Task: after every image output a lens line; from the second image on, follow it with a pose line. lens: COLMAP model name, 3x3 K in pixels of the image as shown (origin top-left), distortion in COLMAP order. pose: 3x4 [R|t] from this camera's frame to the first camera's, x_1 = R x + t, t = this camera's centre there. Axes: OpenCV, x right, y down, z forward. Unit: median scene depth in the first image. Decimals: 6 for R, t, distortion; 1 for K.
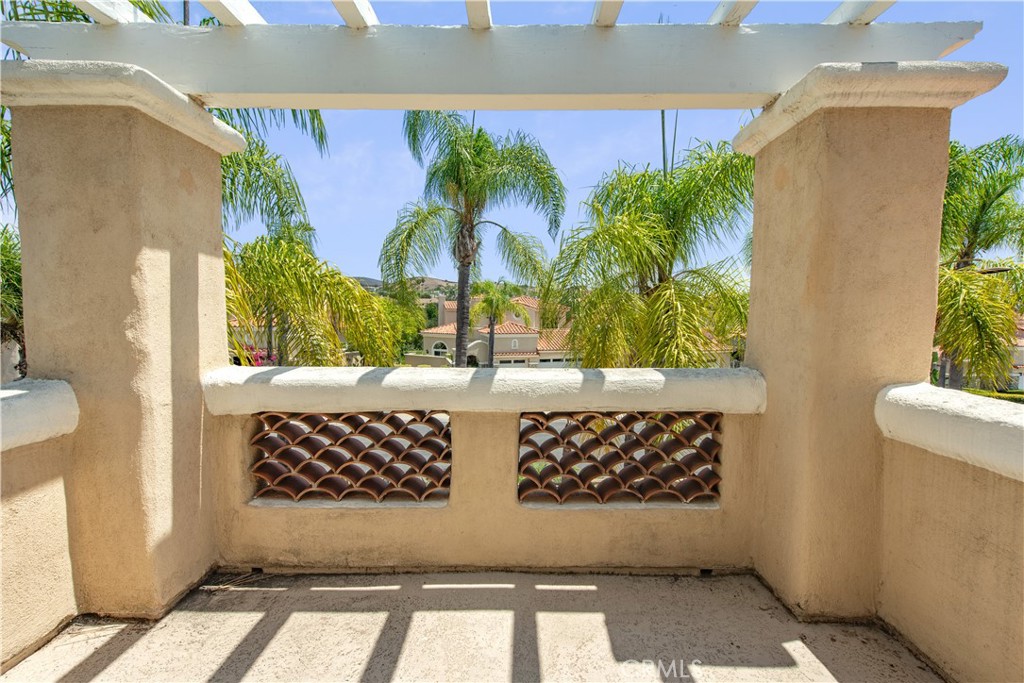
lens RADIAL K [[421.6, 0, 512.9], [0, 421.6, 347.7], [0, 0, 1]] dist [0.000922, -0.004114]
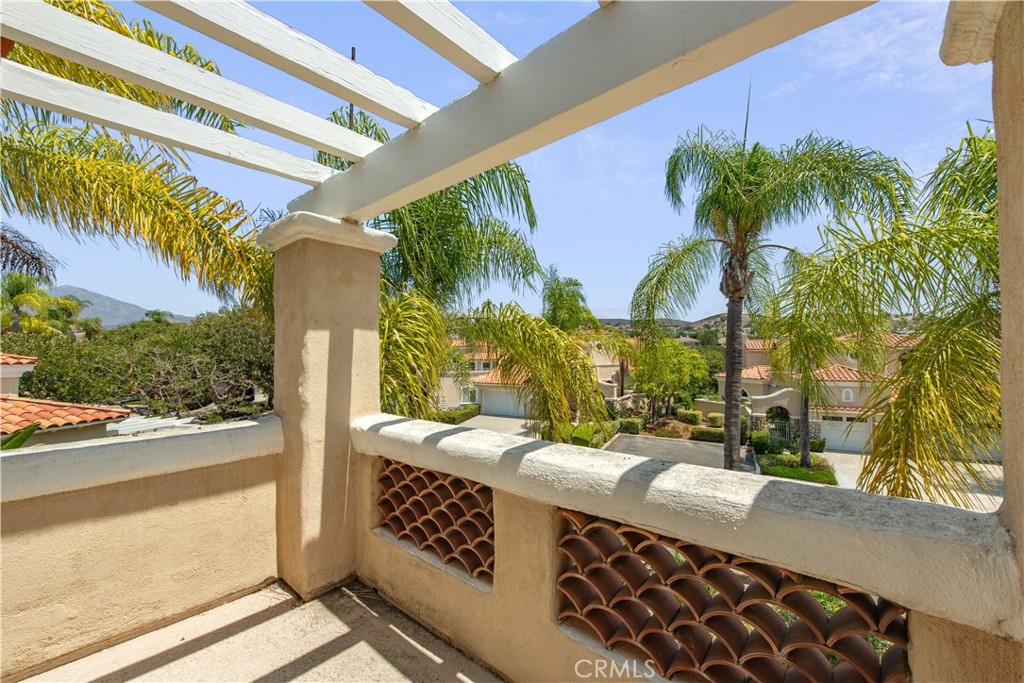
lens RADIAL K [[421.6, 0, 512.9], [0, 421.6, 347.7], [0, 0, 1]] dist [0.000922, -0.004114]
pose [[0.736361, -0.021081, -0.676260, 0.531998], [-0.040735, 0.996320, -0.075413, -0.083429], [0.675361, 0.083079, 0.732793, 0.358089]]
